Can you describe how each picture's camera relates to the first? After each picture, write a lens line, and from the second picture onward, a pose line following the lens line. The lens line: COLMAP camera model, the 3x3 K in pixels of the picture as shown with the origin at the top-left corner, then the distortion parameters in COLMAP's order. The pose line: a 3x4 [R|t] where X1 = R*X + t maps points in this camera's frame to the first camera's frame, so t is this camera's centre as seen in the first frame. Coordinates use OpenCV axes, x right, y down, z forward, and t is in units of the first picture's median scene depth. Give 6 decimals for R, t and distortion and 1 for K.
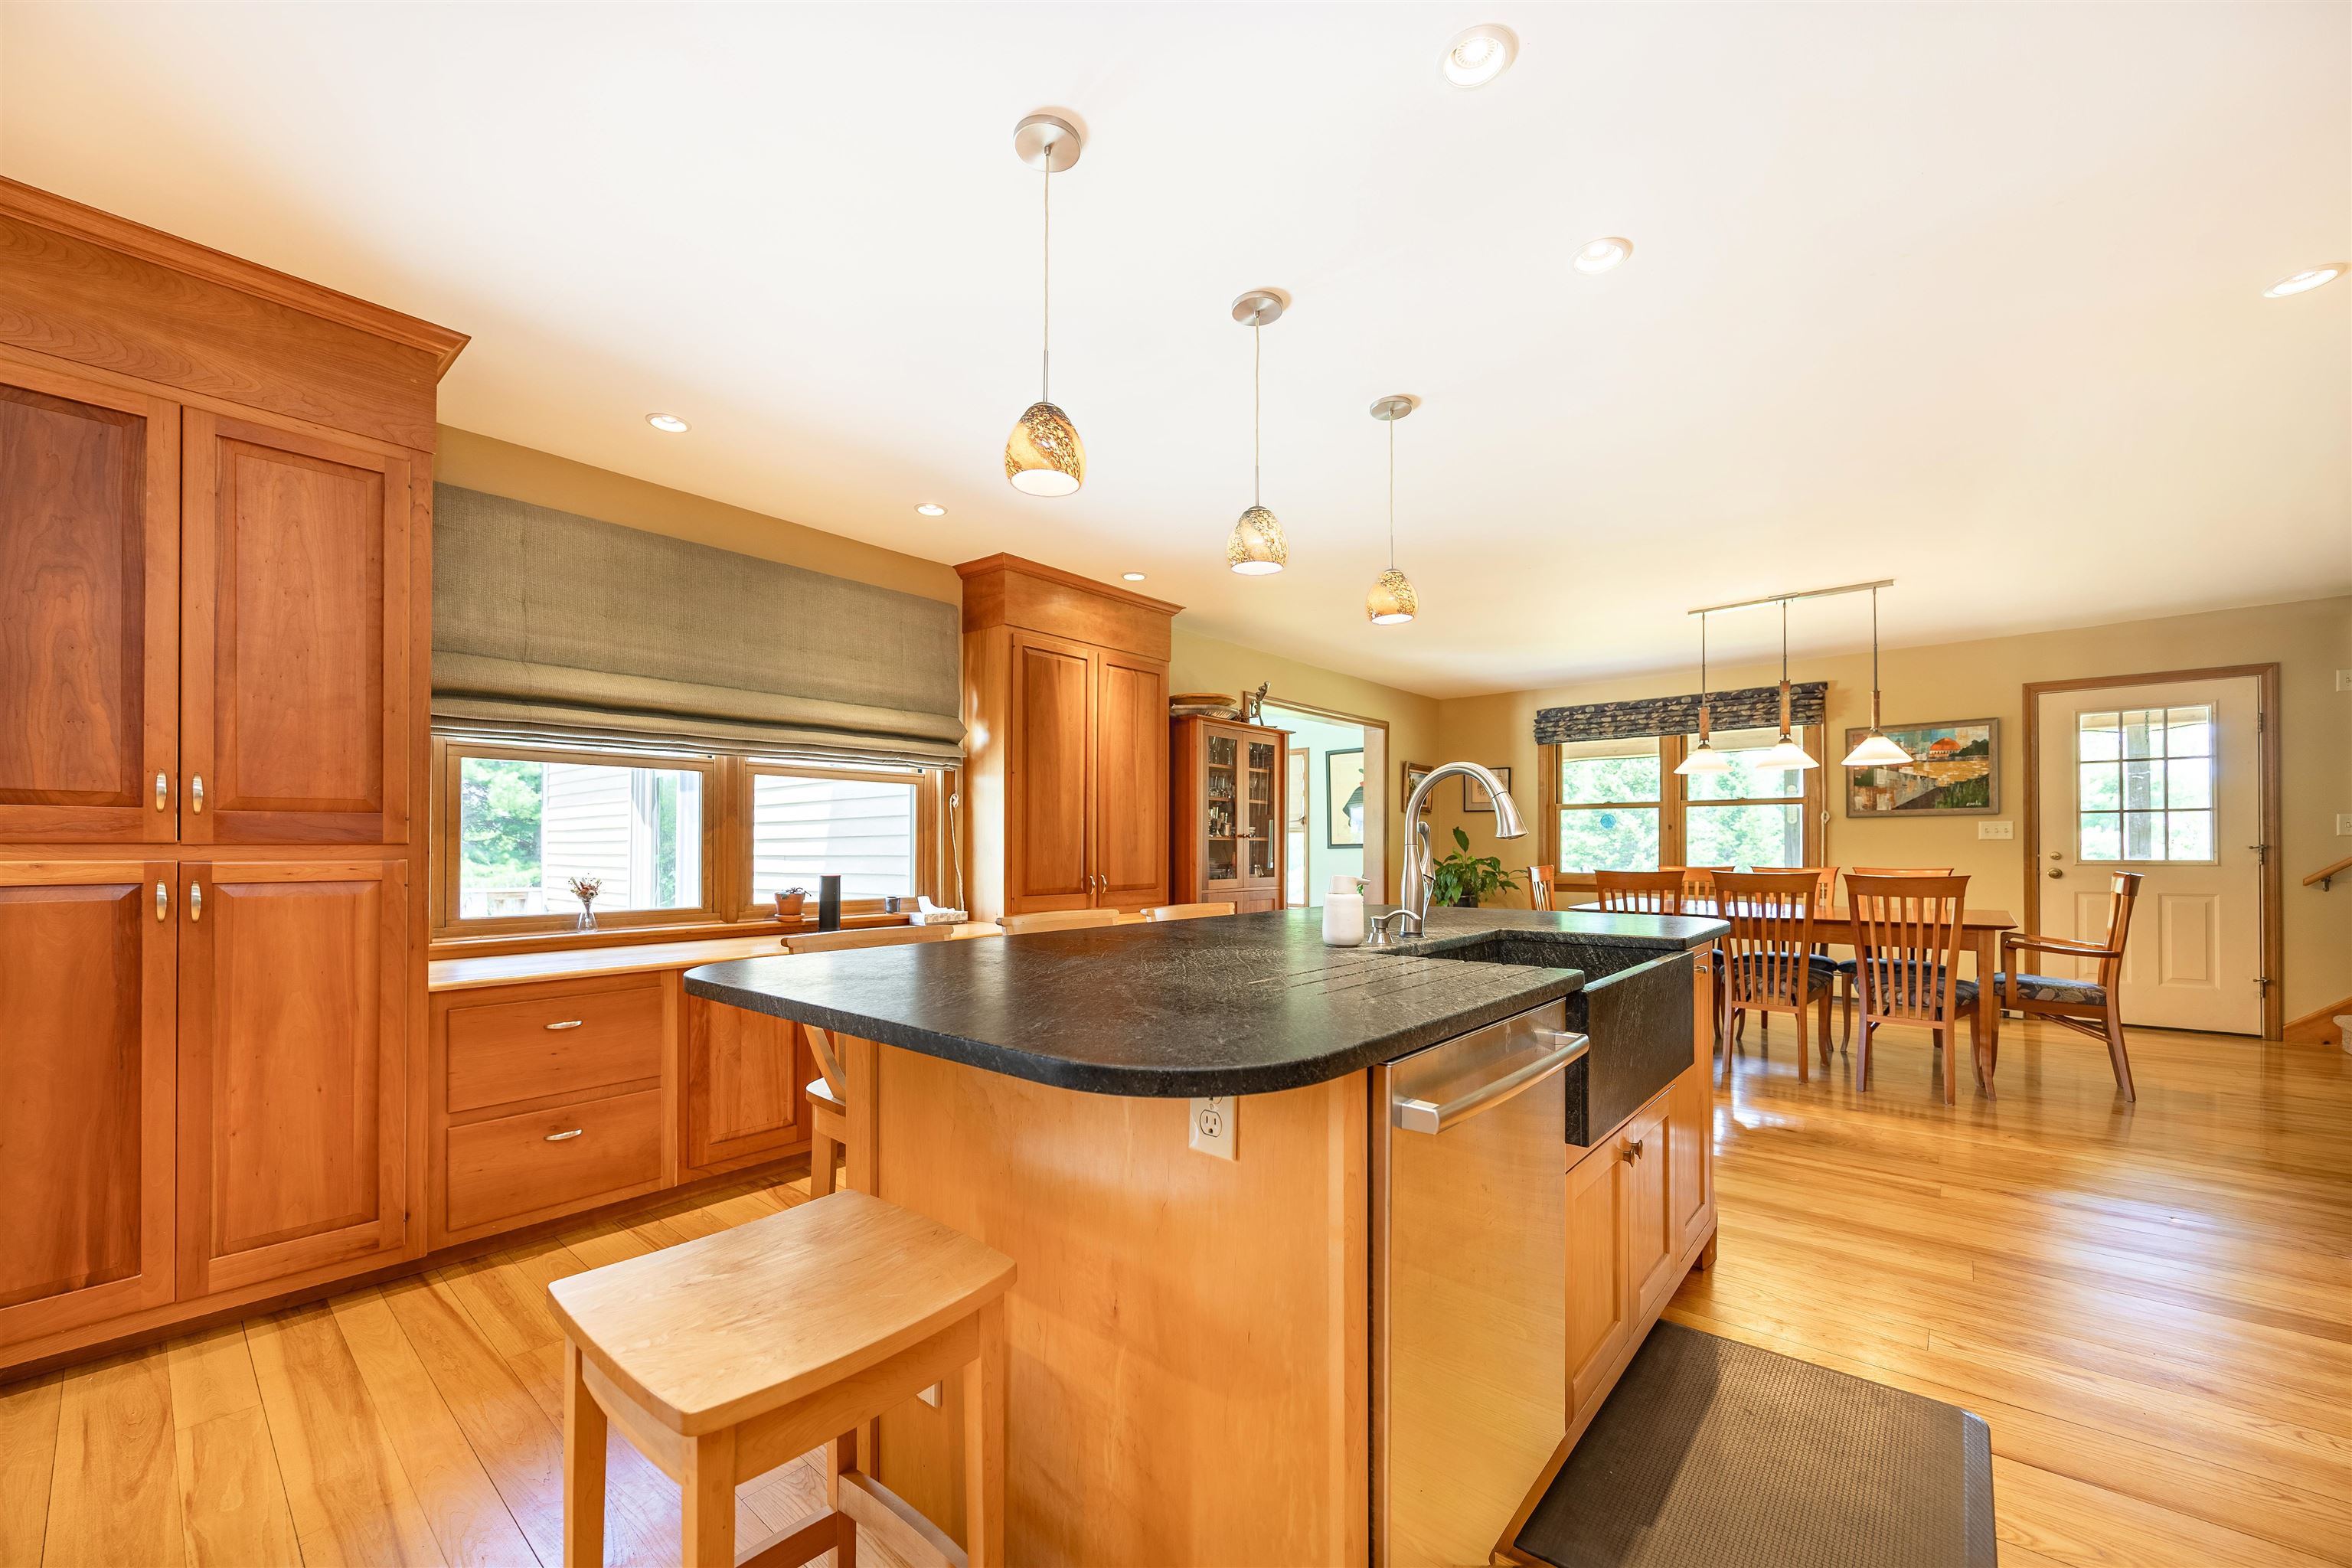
lens RADIAL K [[923.6, 0, 1167.4], [0, 923.6, 842.5], [0, 0, 1]] dist [-0.004059, 0.000374]
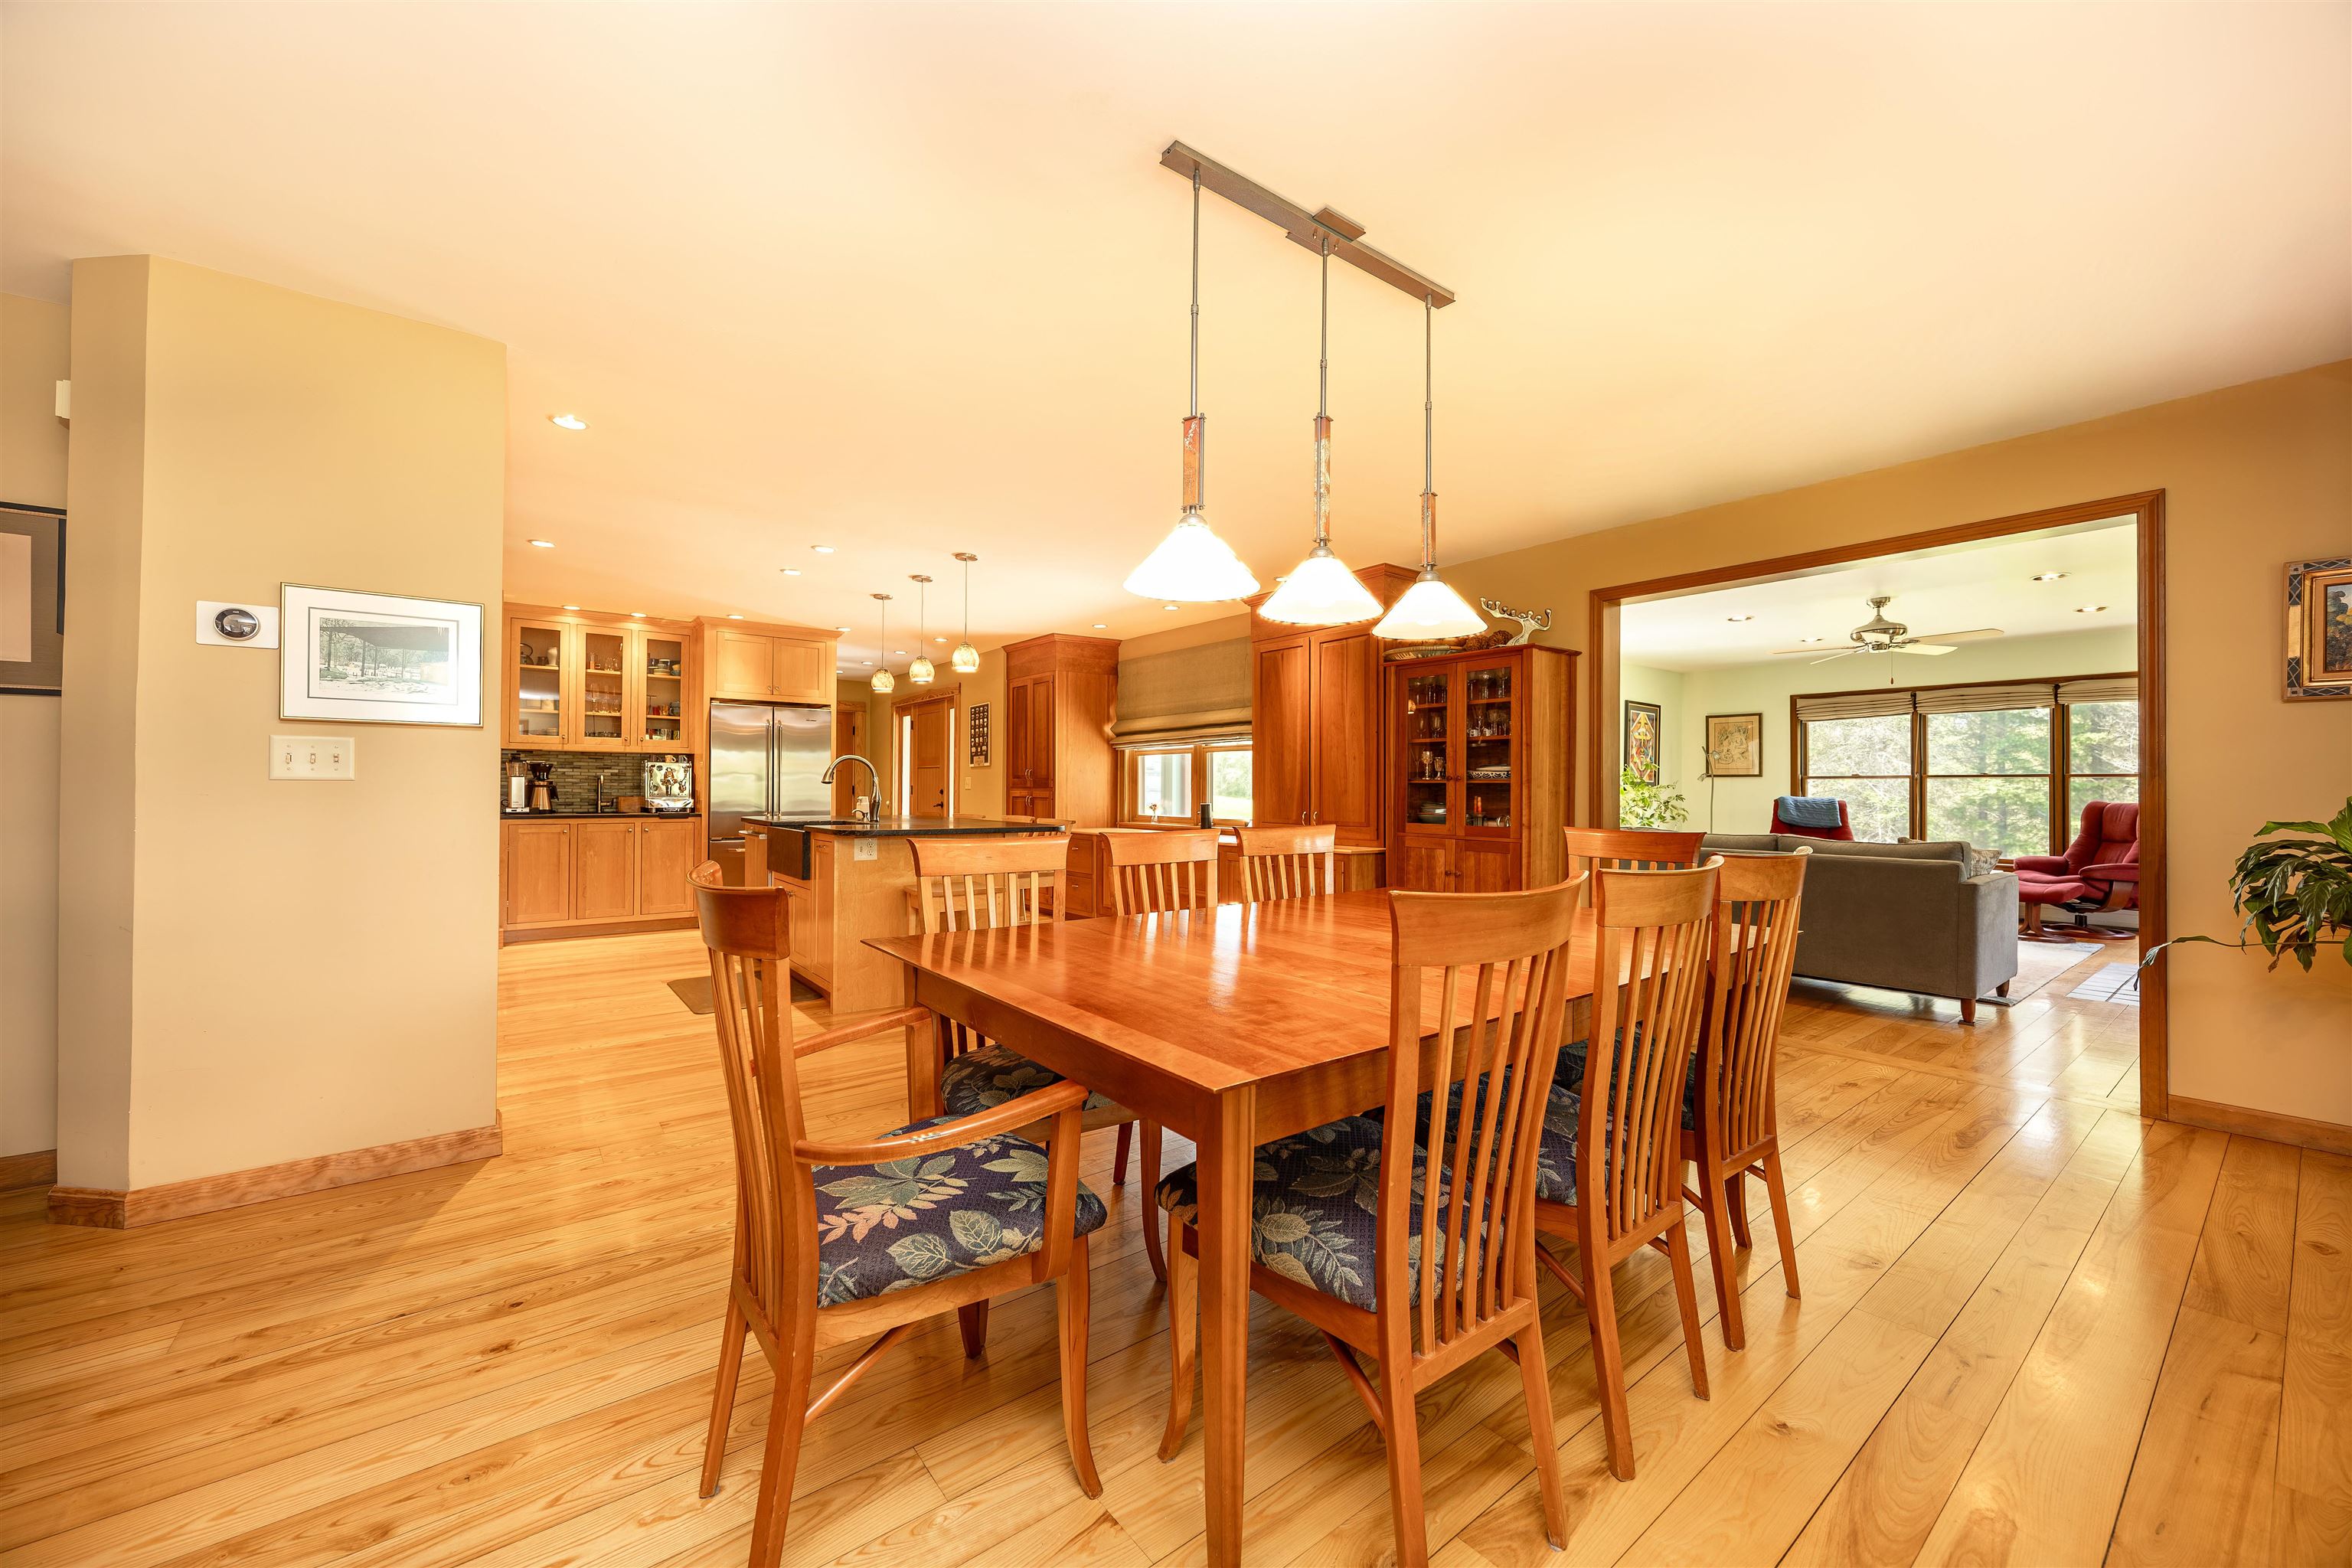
lens RADIAL K [[898.4, 0, 1118.6], [0, 898.4, 778.4], [0, 0, 1]] dist [-0.000084, -0.000555]
pose [[-0.258608, -0.008798, -0.965942, 1.084667], [0.000877, 0.999956, -0.009343, 0.000719], [0.965982, -0.003263, -0.258589, 0.959816]]
